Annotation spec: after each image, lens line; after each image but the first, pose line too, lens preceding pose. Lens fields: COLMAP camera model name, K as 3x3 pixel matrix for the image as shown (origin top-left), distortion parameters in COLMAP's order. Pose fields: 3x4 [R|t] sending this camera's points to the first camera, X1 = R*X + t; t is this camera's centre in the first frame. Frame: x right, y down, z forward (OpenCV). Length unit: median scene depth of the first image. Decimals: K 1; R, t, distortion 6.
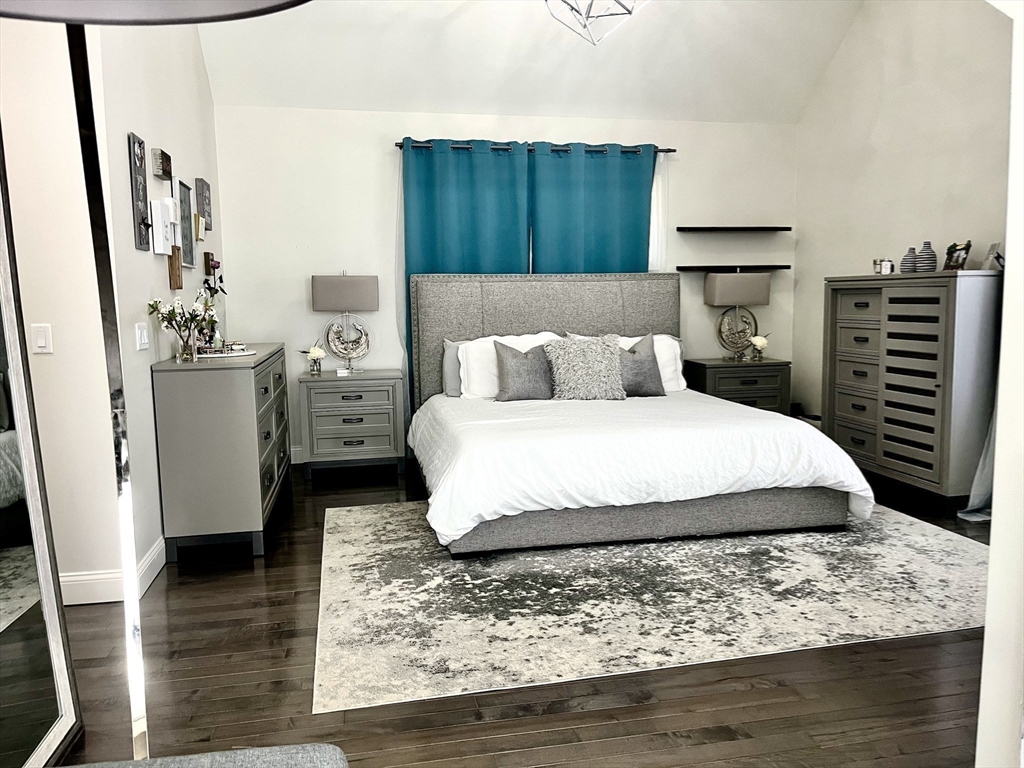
lens RADIAL K [[781.0, 0, 511.6], [0, 781.0, 387.5], [0, 0, 1]] dist [0.046734, -0.074846]
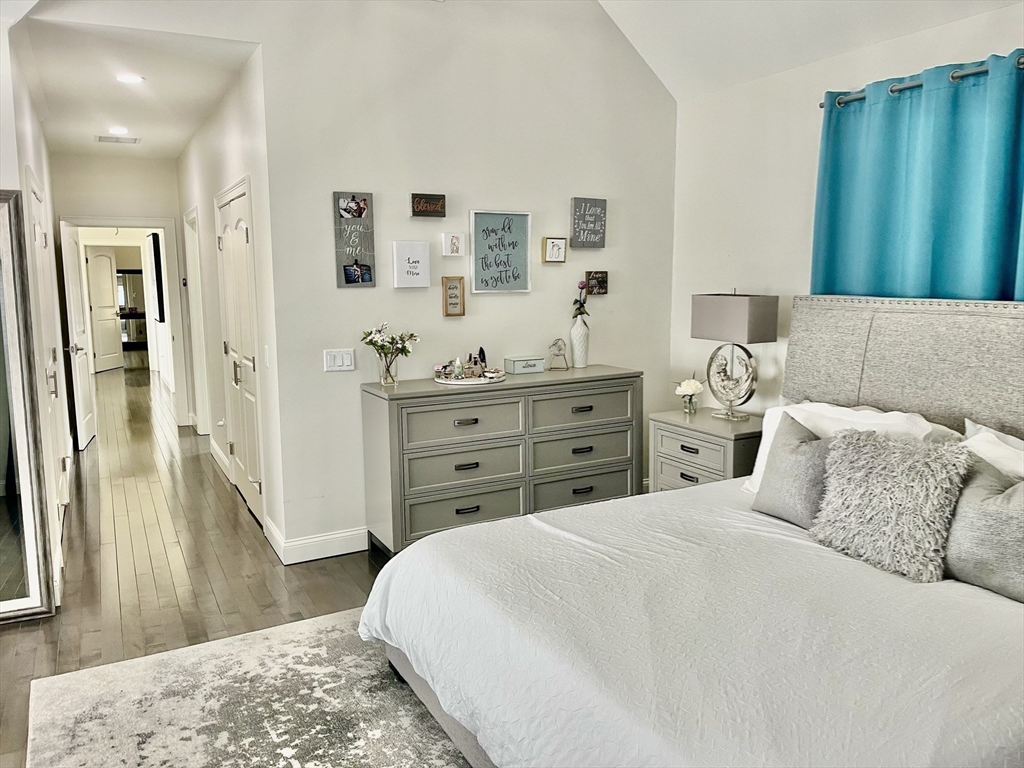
lens RADIAL K [[781.0, 0, 515.2], [0, 781.0, 381.2], [0, 0, 1]] dist [0.046734, -0.074846]
pose [[0.298135, 0.146153, -0.943268, 0.760201], [-0.106413, 0.987137, 0.119316, -0.205609], [0.948574, 0.064803, 0.309853, 0.907449]]
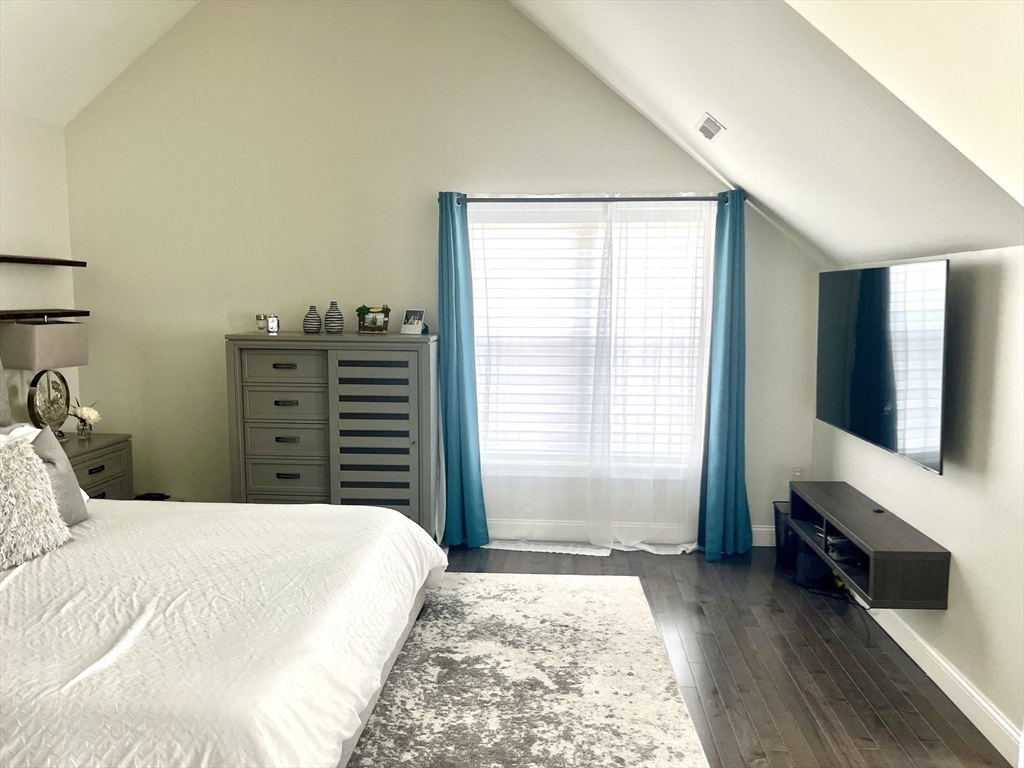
lens RADIAL K [[781.0, 0, 512.3], [0, 781.0, 381.7], [0, 0, 1]] dist [0.046734, -0.074846]
pose [[0.254464, -0.084124, 0.963416, -0.529541], [0.098512, 0.993282, 0.060712, -0.165025], [-0.962052, 0.079459, 0.261042, 0.712199]]
